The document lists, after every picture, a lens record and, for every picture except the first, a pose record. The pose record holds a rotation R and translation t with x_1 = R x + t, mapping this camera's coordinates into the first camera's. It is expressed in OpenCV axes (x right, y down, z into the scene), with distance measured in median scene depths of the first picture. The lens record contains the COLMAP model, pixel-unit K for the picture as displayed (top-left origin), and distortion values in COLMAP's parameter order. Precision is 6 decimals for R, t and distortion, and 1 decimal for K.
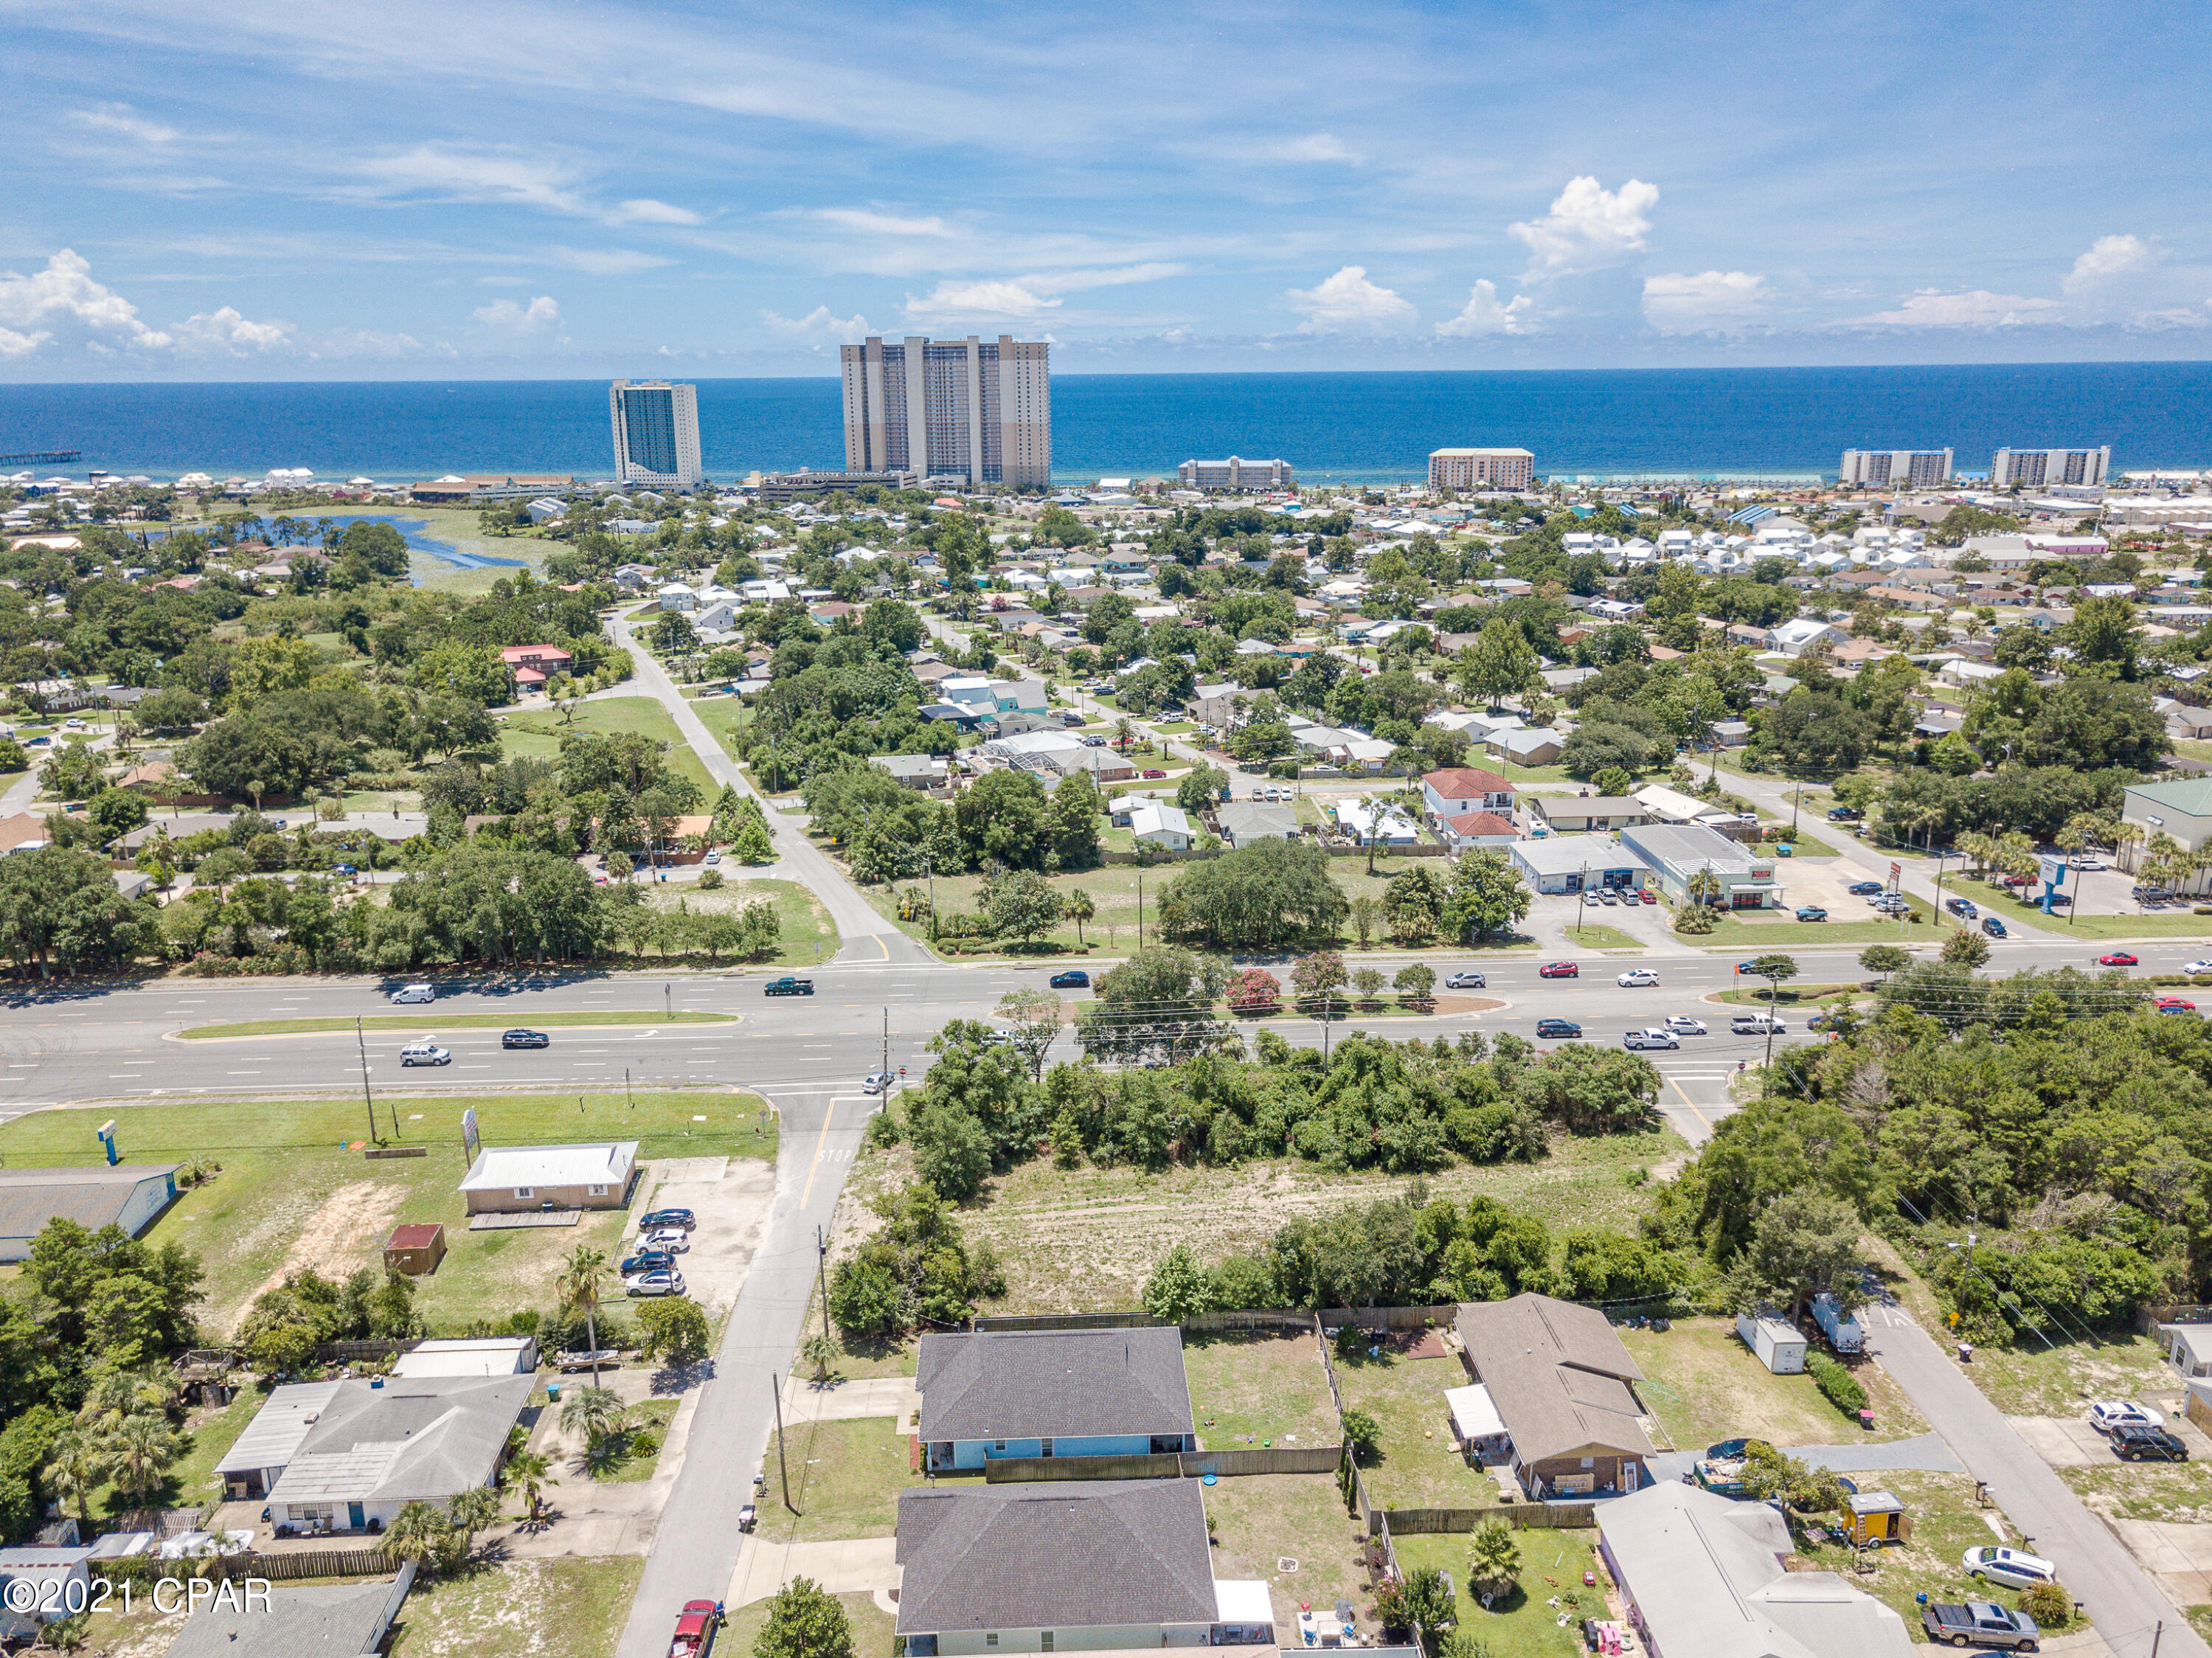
lens RADIAL K [[1696.2, 0, 1104.7], [0, 1696.2, 842.3], [0, 0, 1]] dist [0.025025, 0.002236]
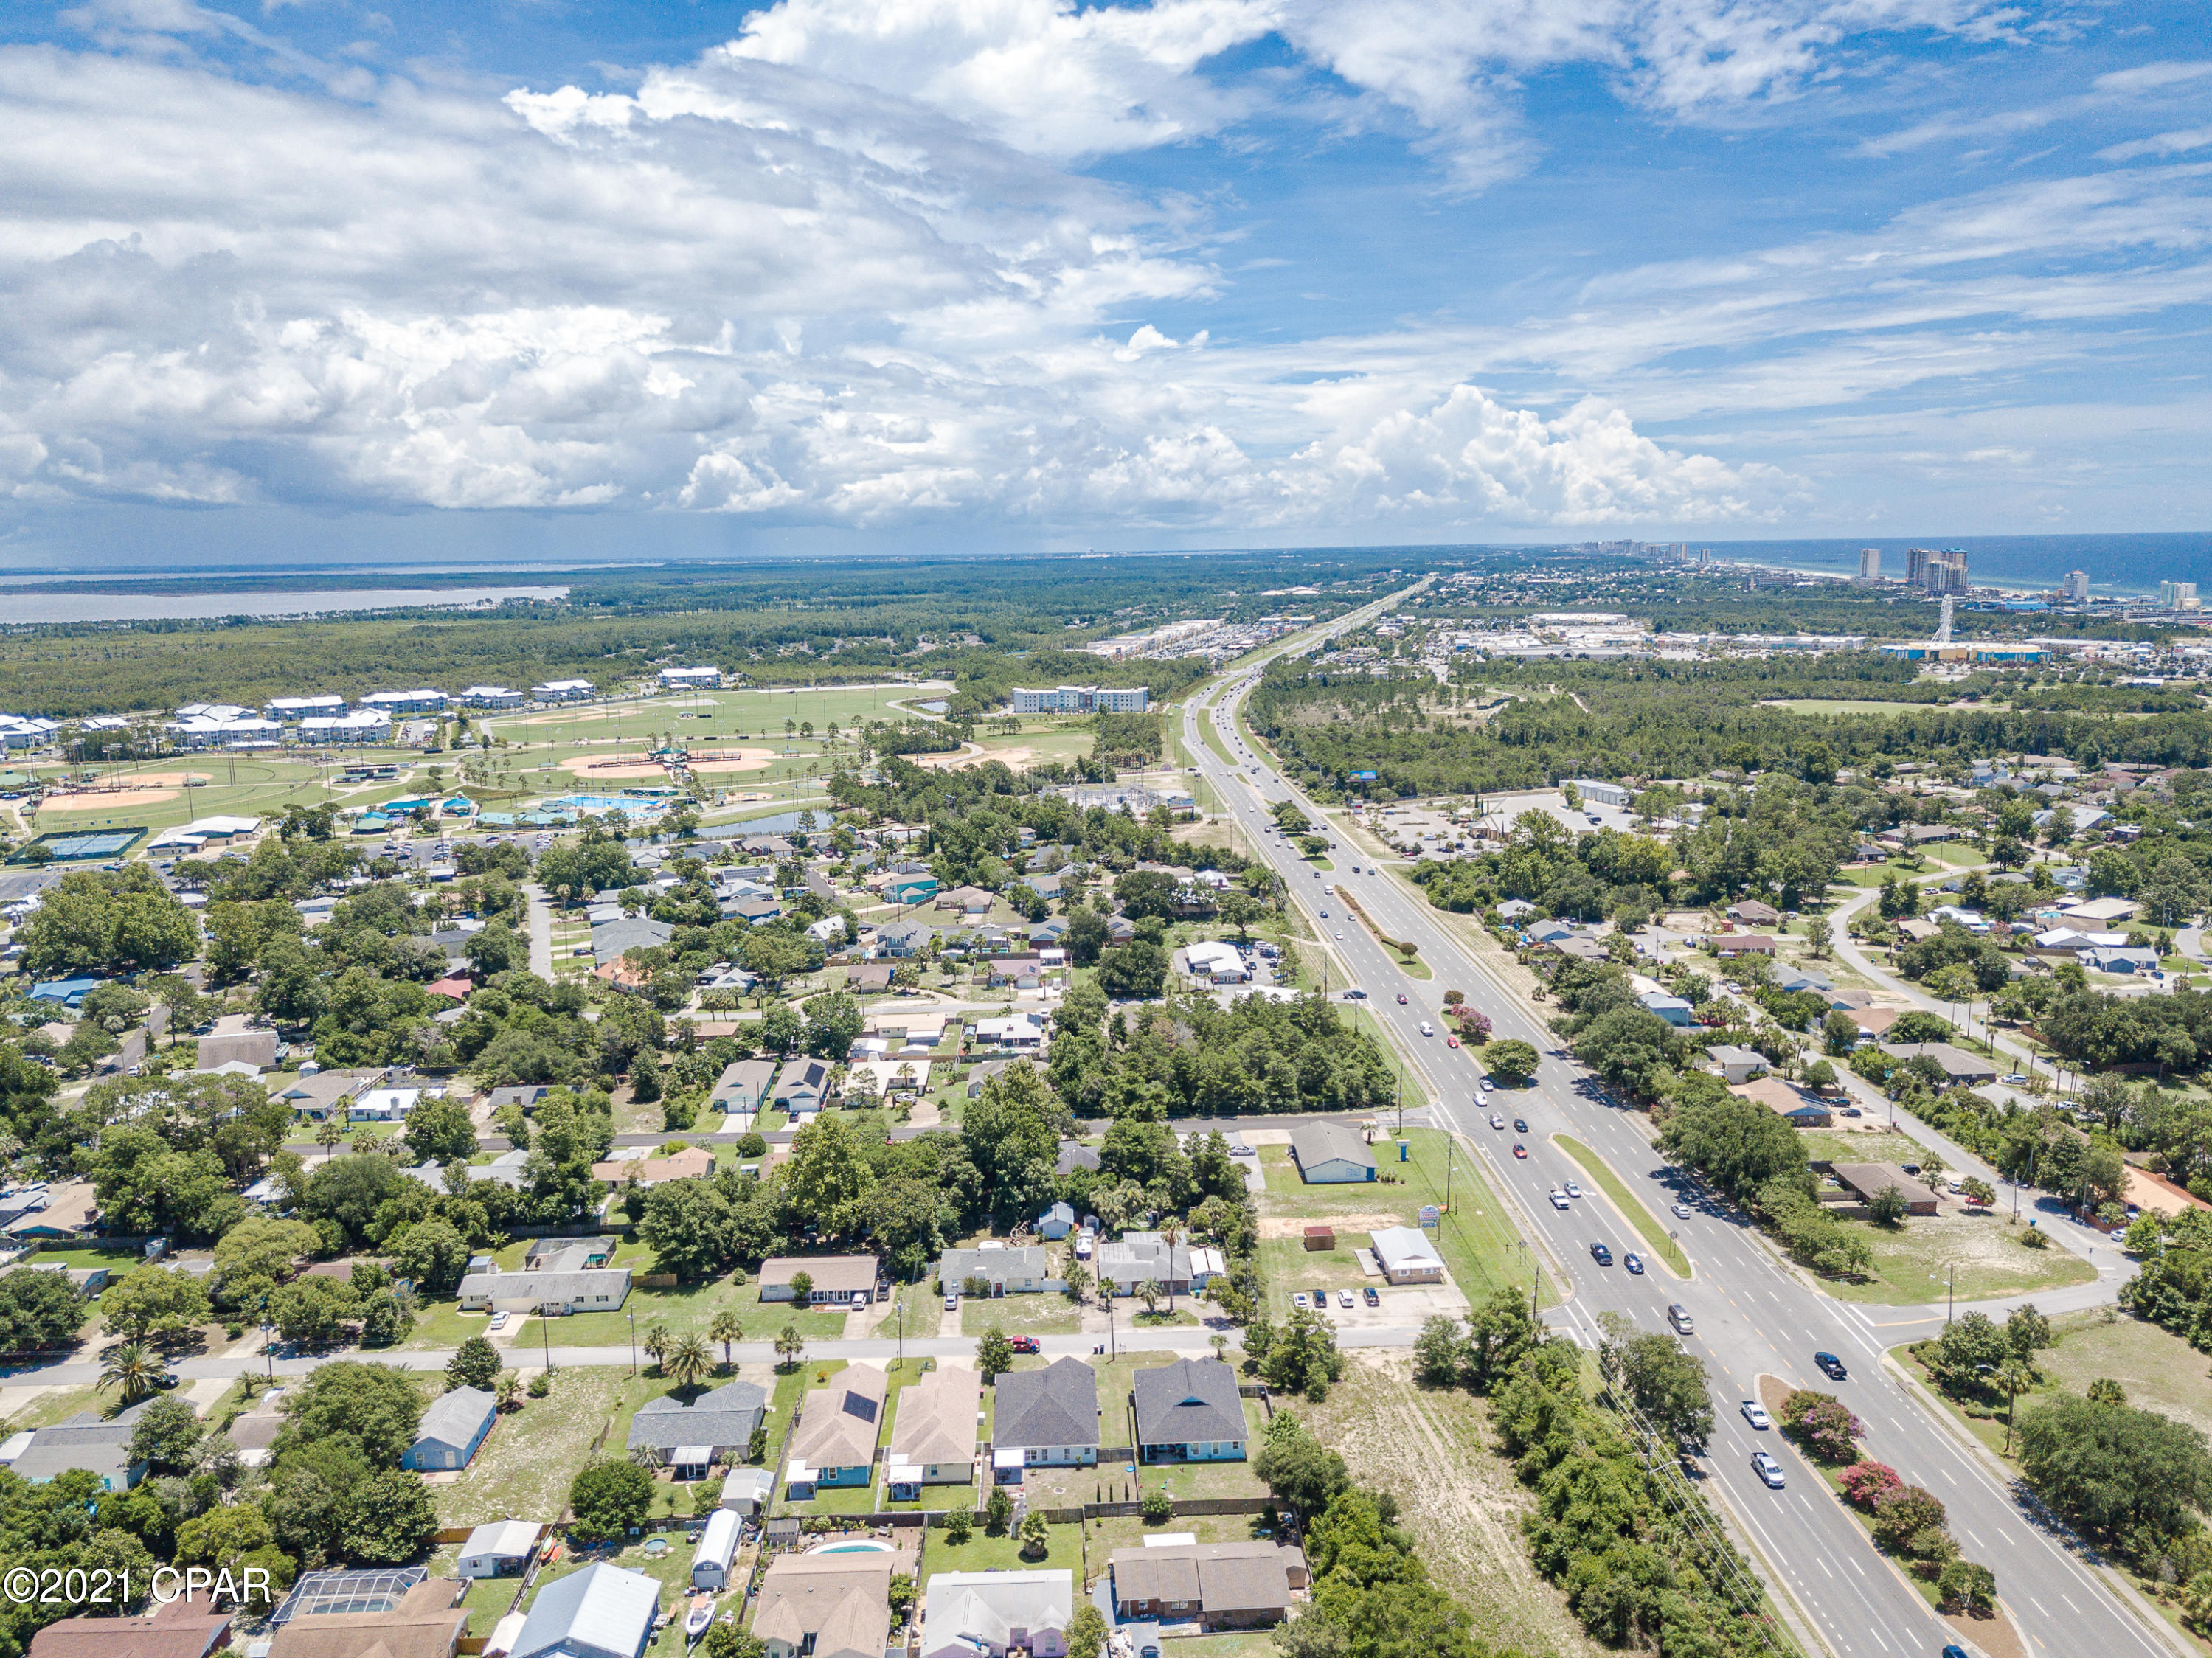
lens RADIAL K [[1698.5, 0, 1106.0], [0, 1698.5, 829.0], [0, 0, 1]] dist [0.025956, -0.002155]
pose [[-0.002657, 0.177241, -0.984164, 0.976953], [-0.253196, 0.951979, 0.172128, -0.325197], [0.967411, 0.249643, 0.042347, 0.420076]]
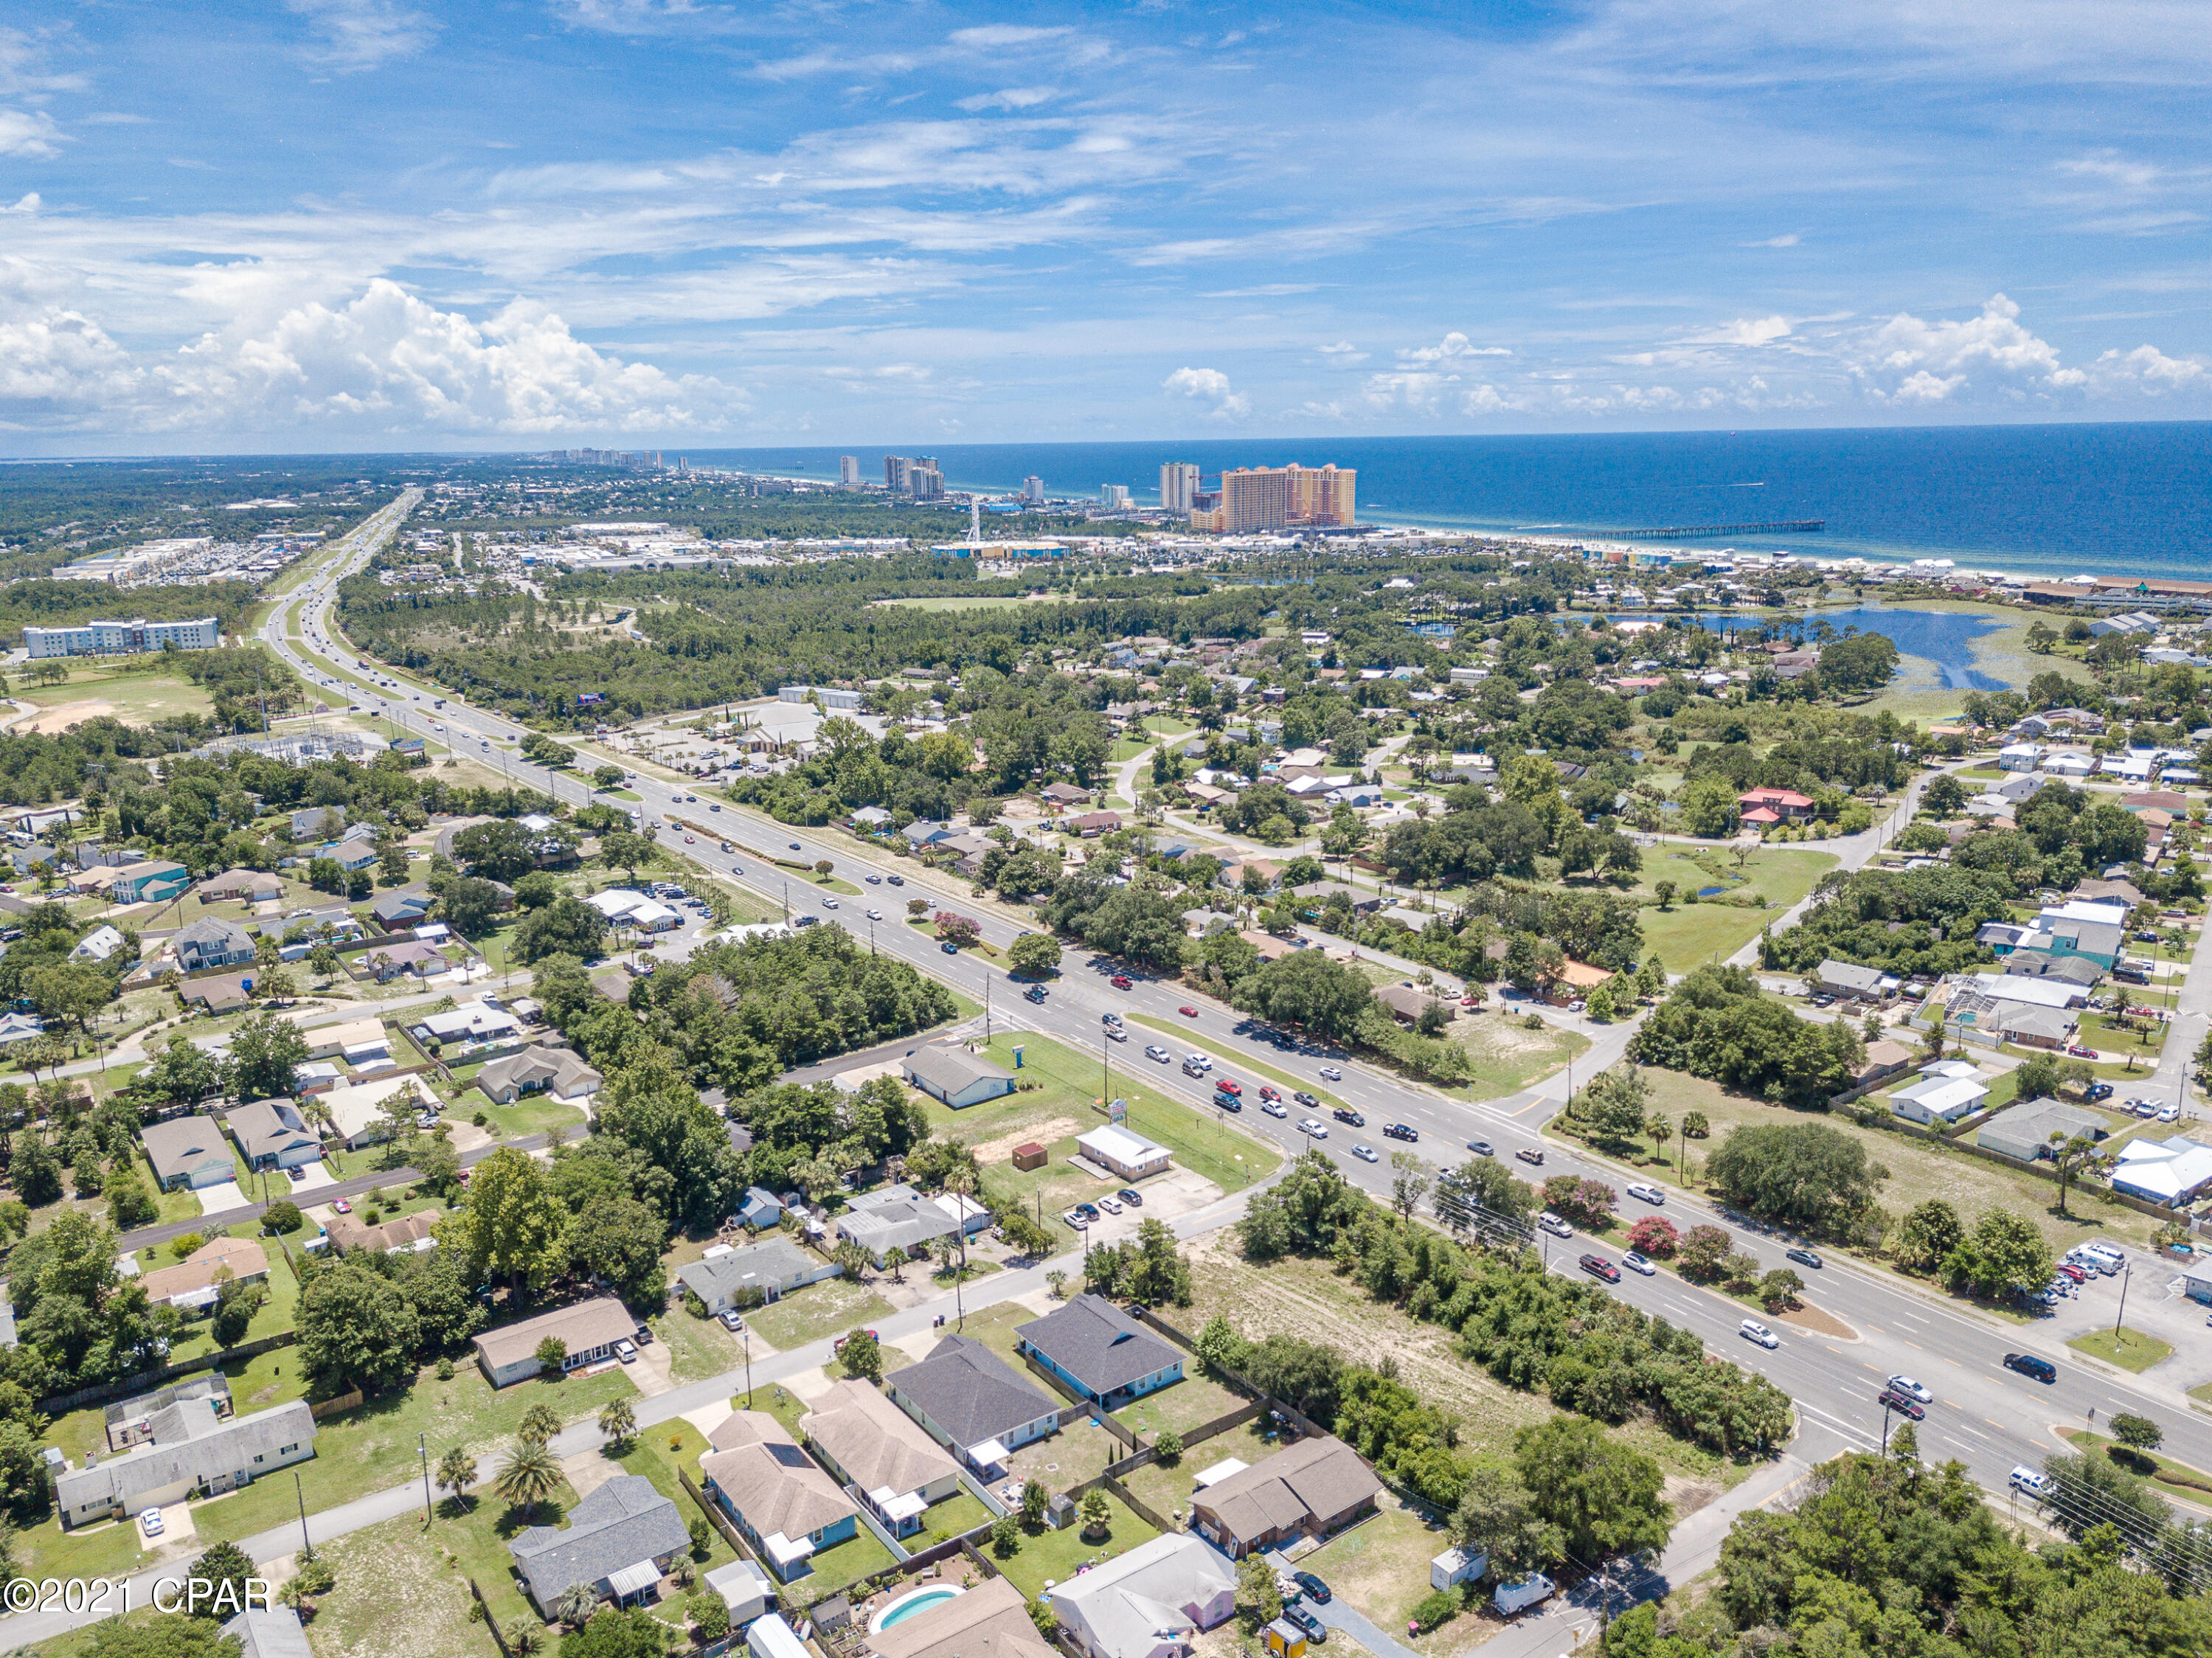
lens RADIAL K [[1696.2, 0, 1104.7], [0, 1696.2, 842.3], [0, 0, 1]] dist [0.025025, 0.002236]
pose [[0.552548, 0.196774, -0.809920, 0.761309], [-0.213890, 0.972667, 0.090393, -0.197895], [0.805569, 0.123287, 0.579533, -0.028542]]
